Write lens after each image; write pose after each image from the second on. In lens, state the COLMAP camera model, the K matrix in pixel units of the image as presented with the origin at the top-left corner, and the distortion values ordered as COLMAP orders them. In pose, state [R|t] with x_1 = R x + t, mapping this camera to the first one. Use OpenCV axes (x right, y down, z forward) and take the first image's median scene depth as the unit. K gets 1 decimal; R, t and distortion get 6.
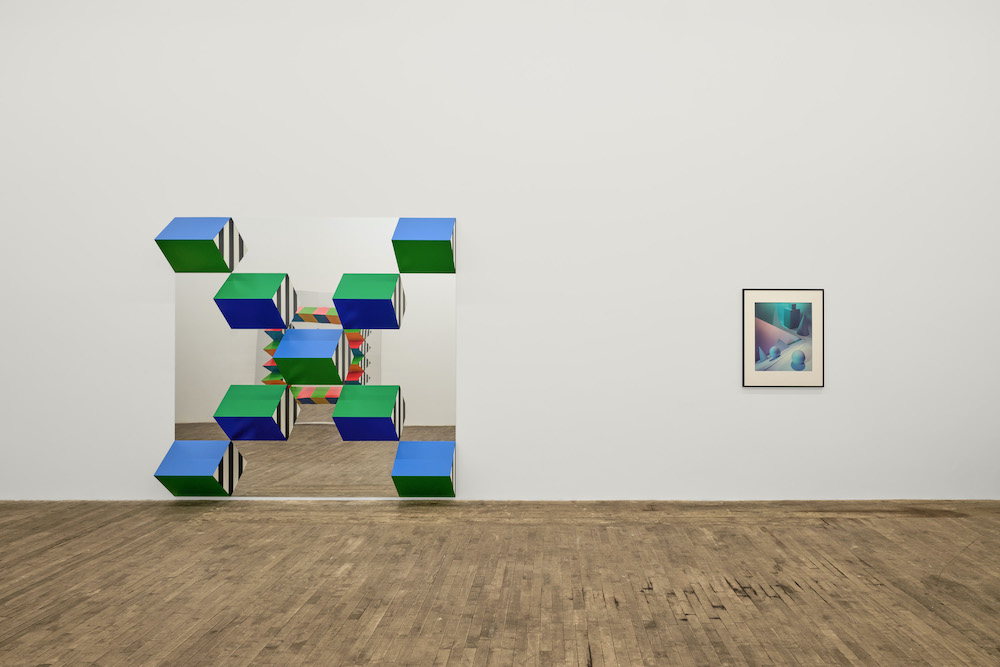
lens RADIAL K [[638.8, 0, 551.9], [0, 638.8, 340.6], [0, 0, 1]] dist [-0.000510, -0.002124]
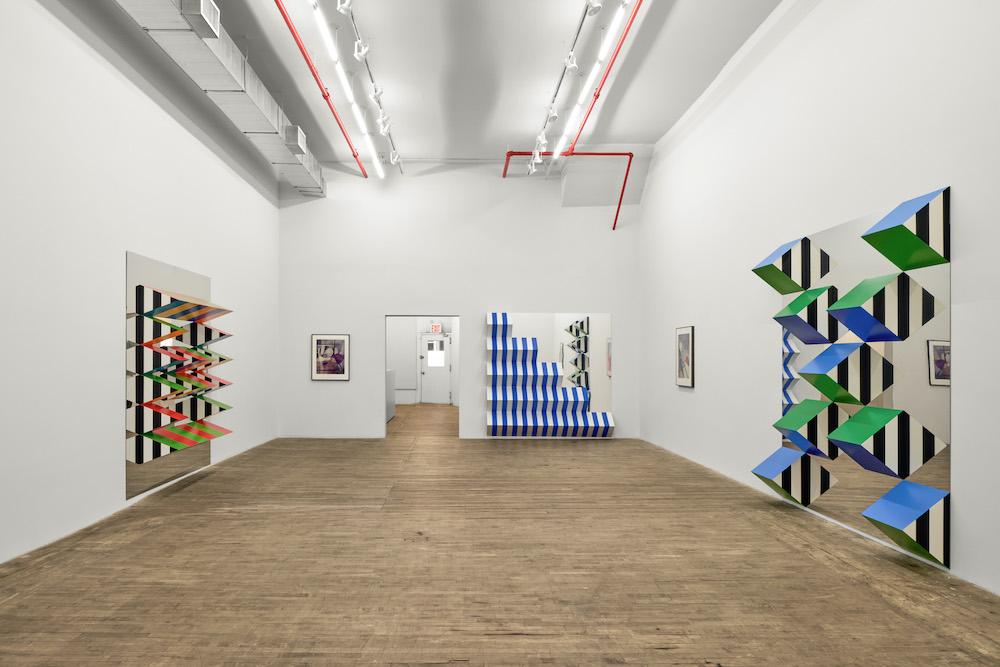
lens RADIAL K [[753.4, 0, 468.3], [0, 753.4, 363.7], [0, 0, 1]] dist [0.009405, 0.006213]
pose [[0.003426, 0.005705, -0.999978, 0.747693], [0.000676, 0.999983, 0.005708, 0.005634], [0.999994, -0.000696, 0.003422, 0.472647]]
